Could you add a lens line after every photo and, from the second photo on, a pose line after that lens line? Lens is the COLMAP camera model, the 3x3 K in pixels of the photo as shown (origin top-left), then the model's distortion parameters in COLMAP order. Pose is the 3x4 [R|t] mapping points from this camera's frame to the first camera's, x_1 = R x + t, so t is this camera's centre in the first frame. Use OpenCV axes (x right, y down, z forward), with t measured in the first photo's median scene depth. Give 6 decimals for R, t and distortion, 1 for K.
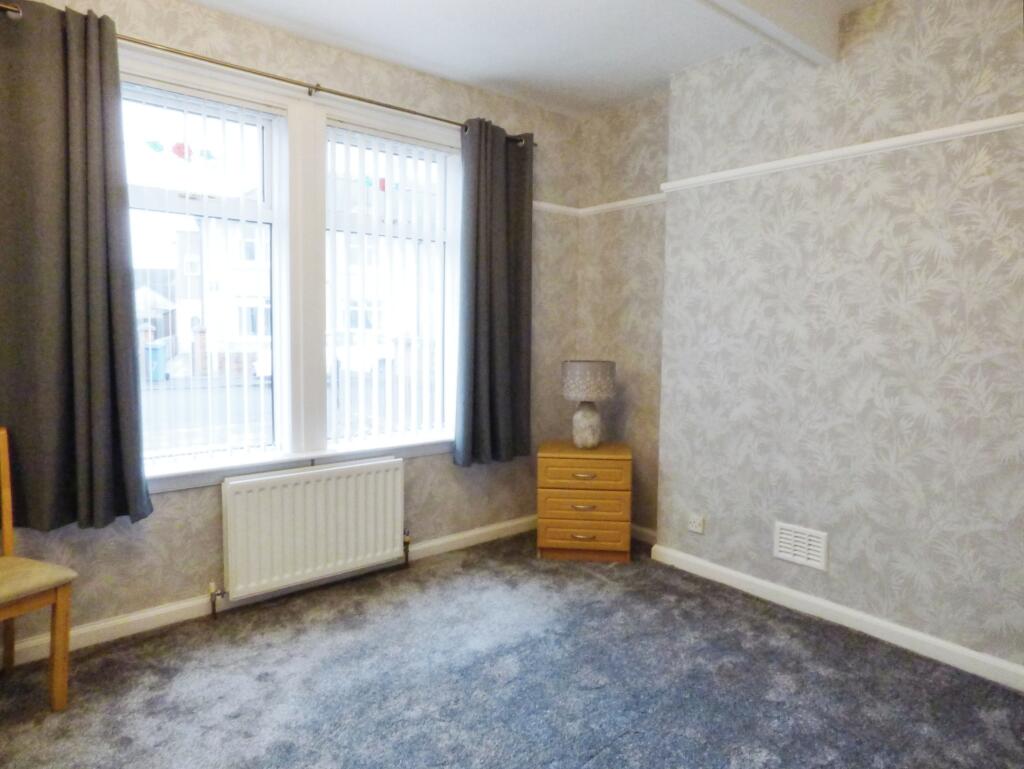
lens RADIAL K [[611.3, 0, 515.1], [0, 611.3, 362.2], [0, 0, 1]] dist [-0.008693, -0.001170]
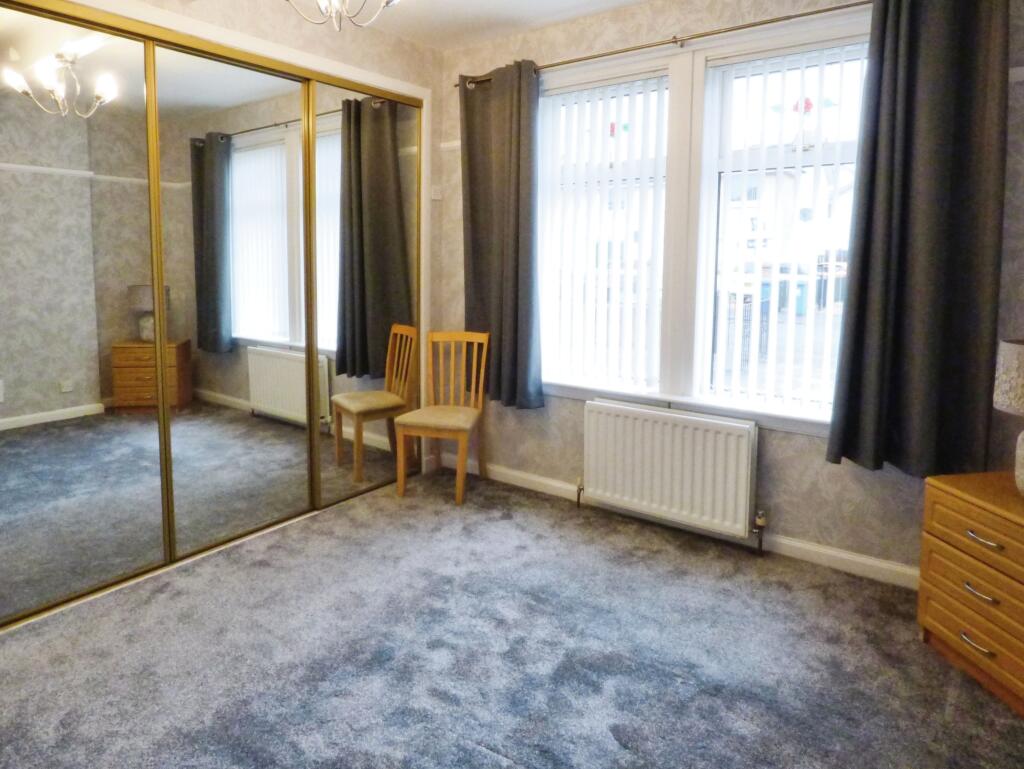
lens RADIAL K [[614.6, 0, 511.4], [0, 614.6, 312.0], [0, 0, 1]] dist [-0.040937, 0.000991]
pose [[0.259367, 0.063301, -0.963702, 0.617463], [-0.070476, 0.996430, 0.046483, -0.022423], [0.963204, 0.055862, 0.262902, 0.493267]]
